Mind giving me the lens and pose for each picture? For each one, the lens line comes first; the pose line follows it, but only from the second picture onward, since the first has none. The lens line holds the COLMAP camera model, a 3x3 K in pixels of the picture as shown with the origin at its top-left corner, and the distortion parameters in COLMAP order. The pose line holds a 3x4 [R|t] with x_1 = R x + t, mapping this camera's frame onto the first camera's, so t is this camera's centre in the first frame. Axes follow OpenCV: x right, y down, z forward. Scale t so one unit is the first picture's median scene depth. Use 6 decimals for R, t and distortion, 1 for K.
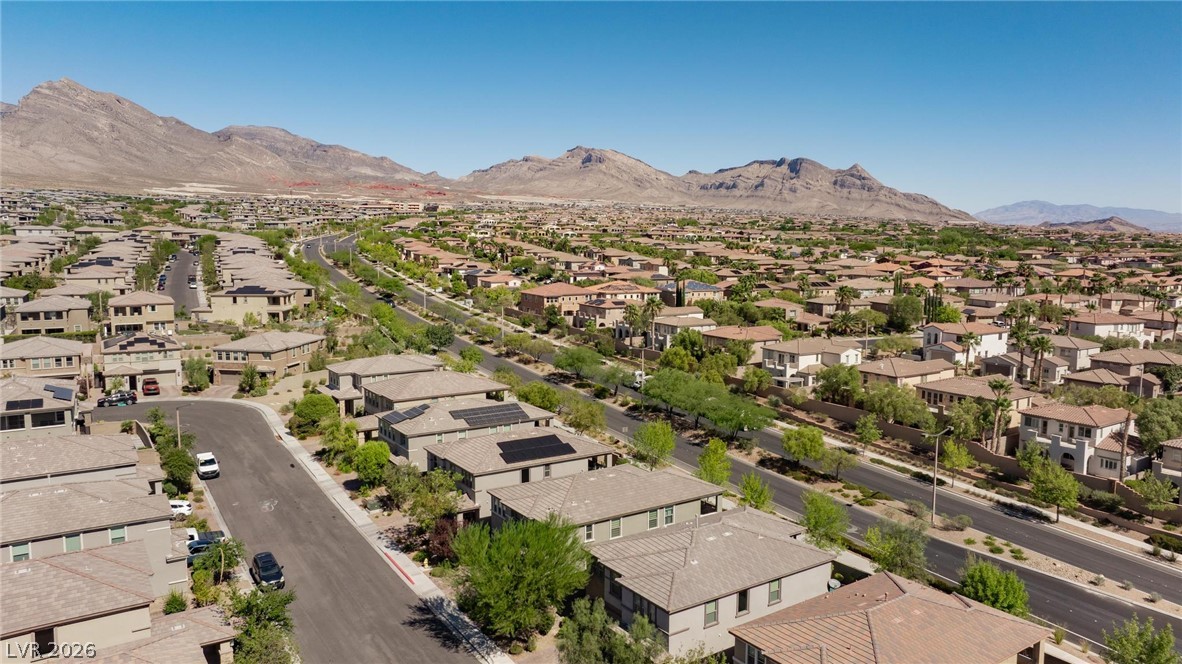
lens RADIAL K [[801.9, 0, 591.0], [0, 801.9, 332.0], [0, 0, 1]] dist [-0.000932, 0.001723]
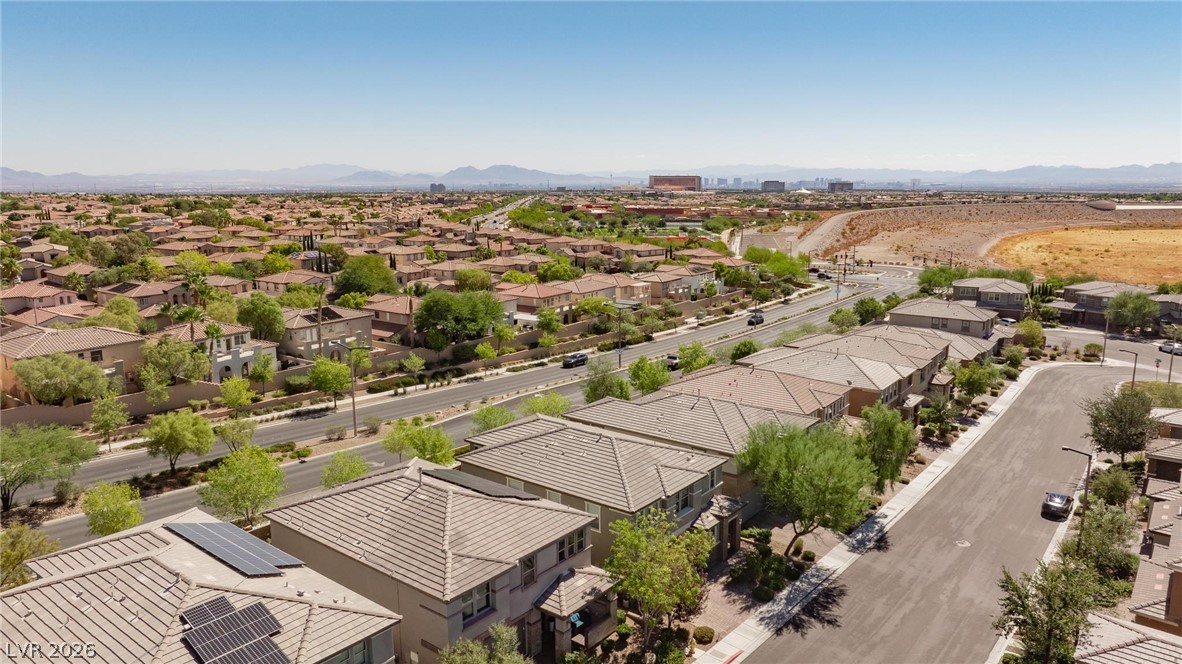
lens RADIAL K [[831.2, 0, 591.0], [0, 831.2, 332.0], [0, 0, 1]] dist [-0.013025, -0.000618]
pose [[-0.310782, -0.182545, 0.932787, -0.534829], [0.115251, 0.966905, 0.227621, -0.078445], [-0.943468, 0.178245, -0.279459, 0.870718]]
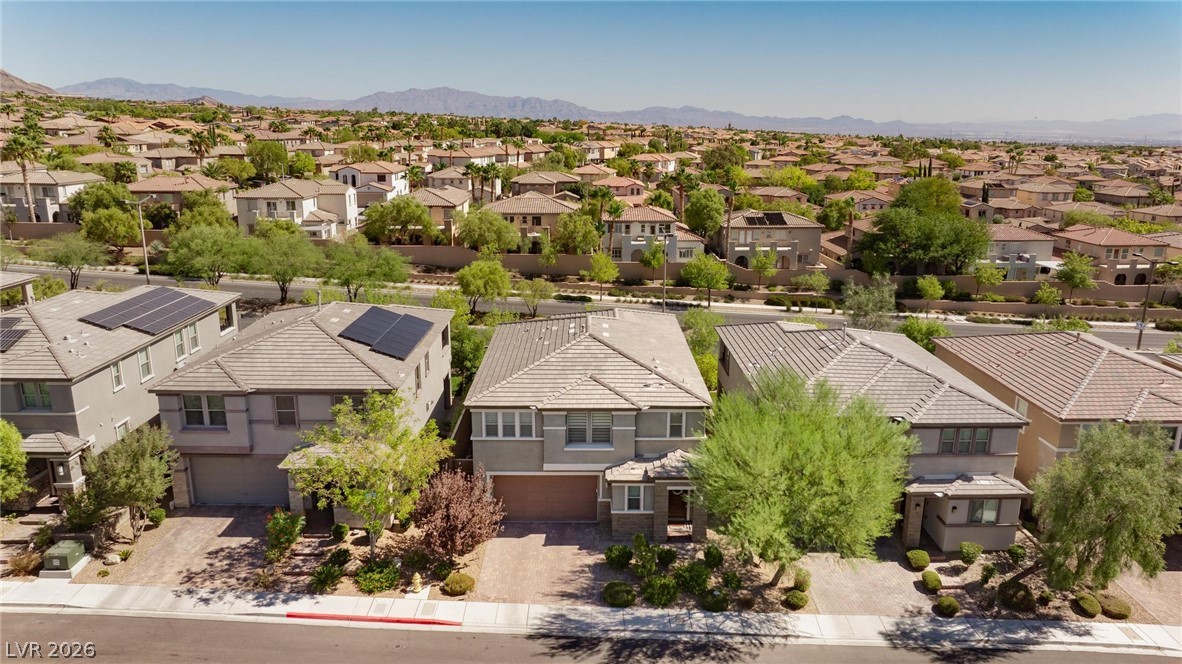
lens RADIAL K [[831.2, 0, 591.0], [0, 831.2, 332.0], [0, 0, 1]] dist [-0.013025, -0.000618]
pose [[0.548480, -0.205902, 0.810416, -0.368473], [0.091687, 0.978173, 0.186471, 0.044262], [-0.831122, -0.027971, 0.555387, 0.461706]]
